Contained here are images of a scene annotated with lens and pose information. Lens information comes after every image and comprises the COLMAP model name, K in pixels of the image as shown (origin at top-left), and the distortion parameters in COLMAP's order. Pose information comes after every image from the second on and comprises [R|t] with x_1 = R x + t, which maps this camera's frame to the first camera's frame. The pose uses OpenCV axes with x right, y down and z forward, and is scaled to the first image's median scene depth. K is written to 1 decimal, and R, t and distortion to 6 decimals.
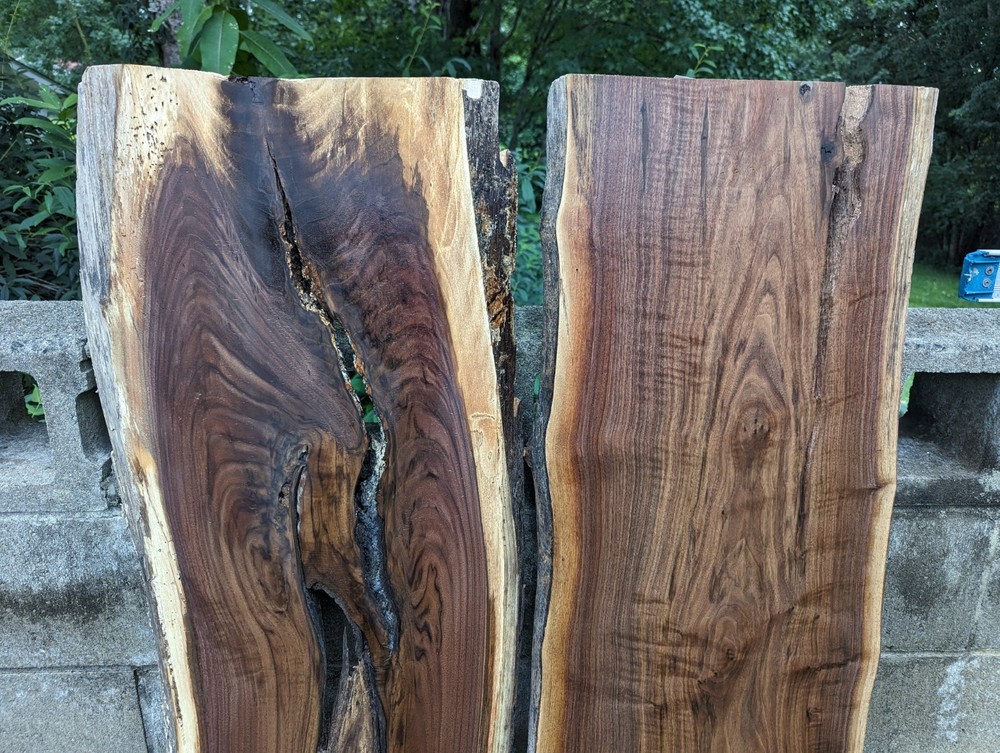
lens RADIAL K [[715.9, 0, 507.6], [0, 715.9, 370.7], [0, 0, 1]] dist [0.046438, -0.047499]
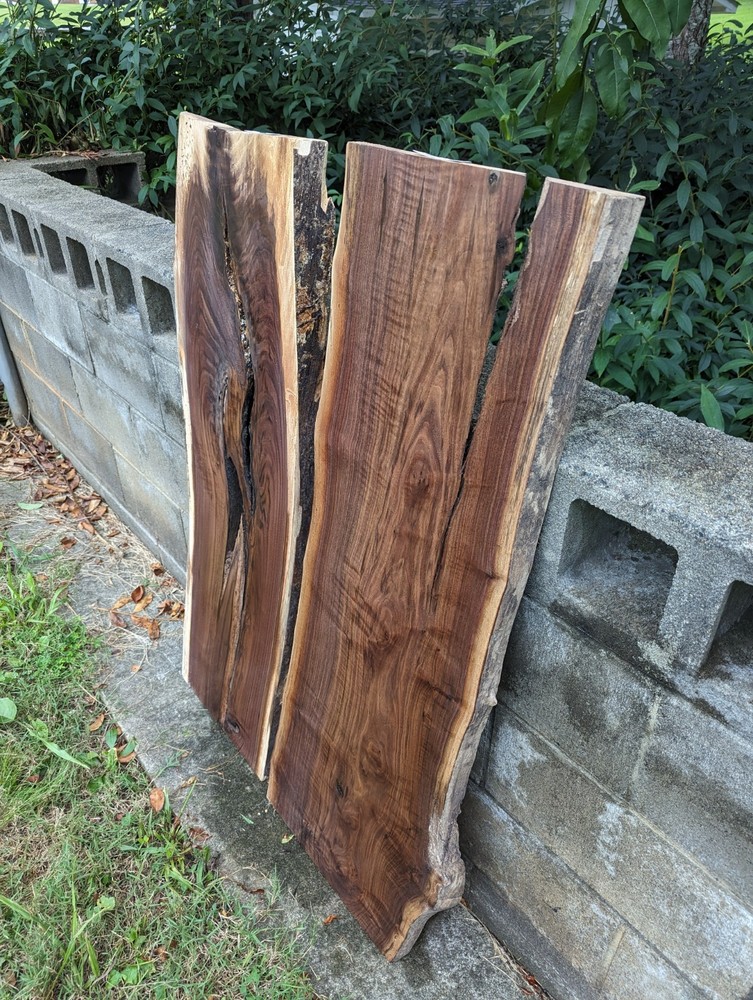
lens RADIAL K [[715.9, 0, 366.8], [0, 715.9, 502.1], [0, 0, 1]] dist [0.046438, -0.047499]
pose [[0.594877, 0.427917, -0.680447, 1.106911], [-0.224668, 0.901297, 0.370390, -0.298288], [0.771781, -0.067462, 0.632300, 0.195502]]
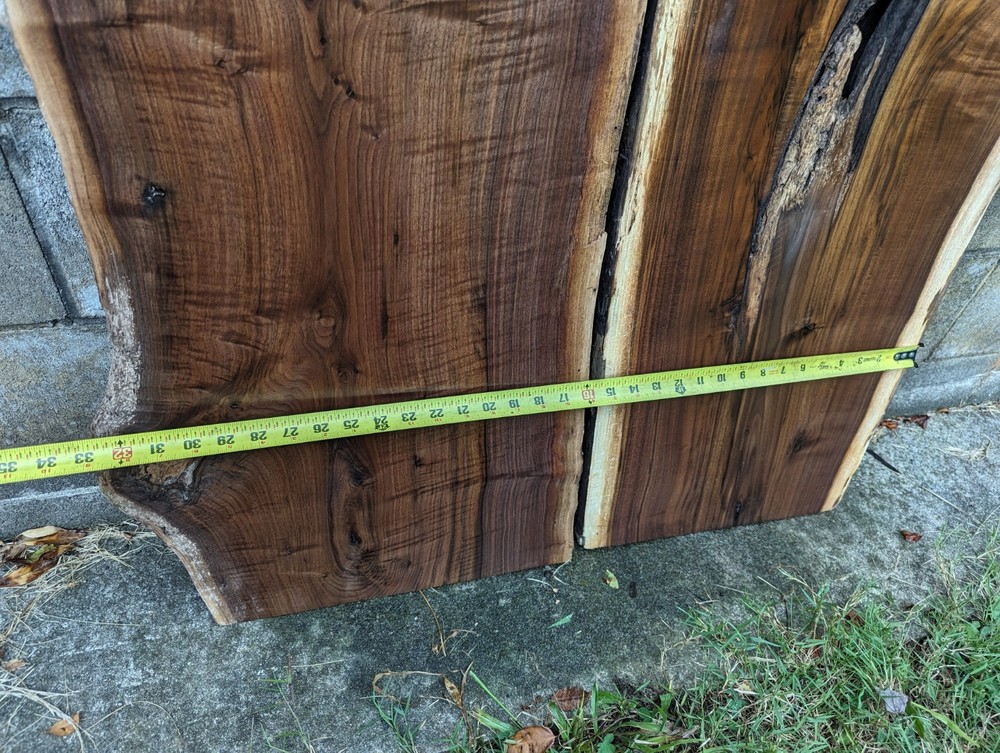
lens RADIAL K [[715.9, 0, 494.0], [0, 715.9, 368.5], [0, 0, 1]] dist [0.046438, -0.047499]
pose [[0.971514, -0.081535, 0.222516, -0.306608], [-0.035953, 0.877373, 0.478460, 0.350572], [-0.234240, -0.472831, 0.849448, 0.362265]]
